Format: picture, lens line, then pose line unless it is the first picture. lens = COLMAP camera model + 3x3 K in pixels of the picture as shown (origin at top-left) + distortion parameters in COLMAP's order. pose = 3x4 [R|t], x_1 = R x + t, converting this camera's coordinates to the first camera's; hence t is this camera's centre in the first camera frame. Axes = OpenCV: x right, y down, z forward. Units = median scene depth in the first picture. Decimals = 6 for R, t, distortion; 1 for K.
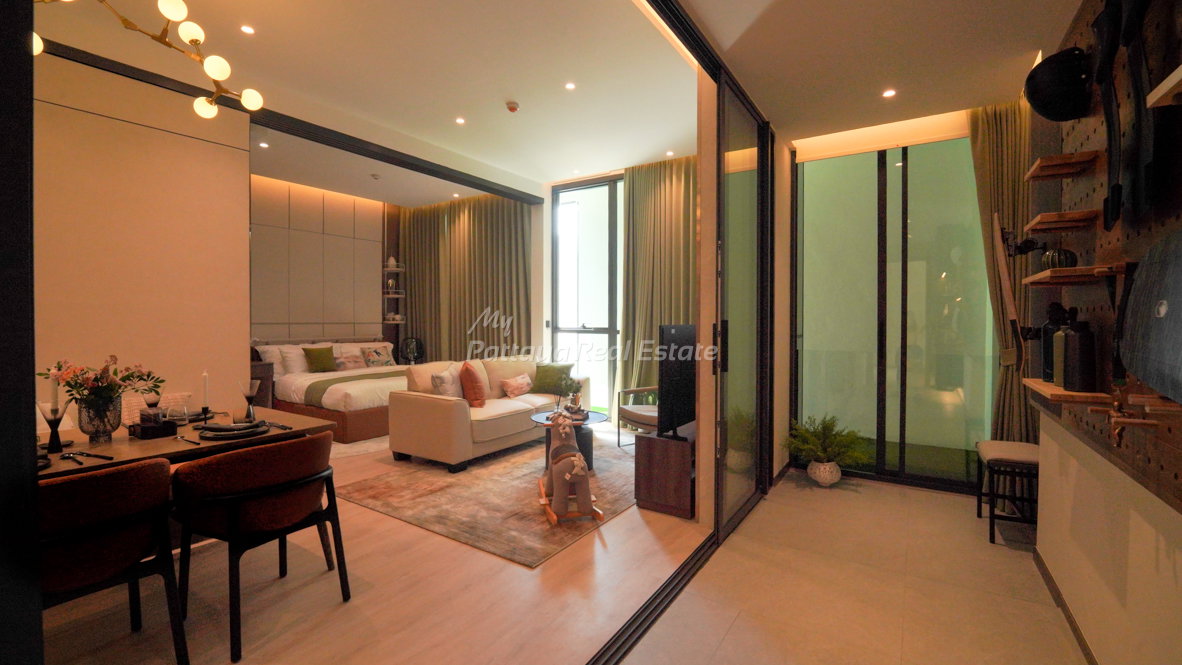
lens RADIAL K [[504.1, 0, 594.4], [0, 504.1, 326.5], [0, 0, 1]] dist [-0.016805, -0.000013]
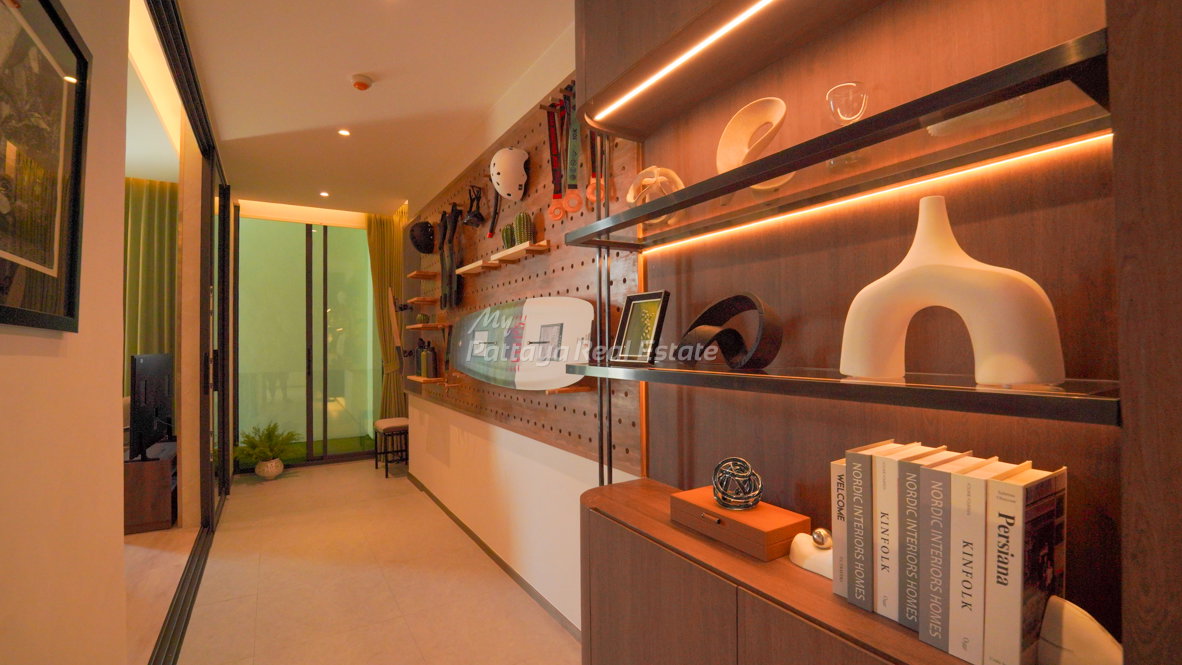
lens RADIAL K [[504.1, 0, 594.4], [0, 504.1, 326.5], [0, 0, 1]] dist [-0.016805, -0.000013]
pose [[0.413917, 0.021334, 0.910064, -0.423321], [0.024988, 0.999082, -0.034786, -0.003266], [-0.909971, 0.037139, 0.413004, -0.329140]]
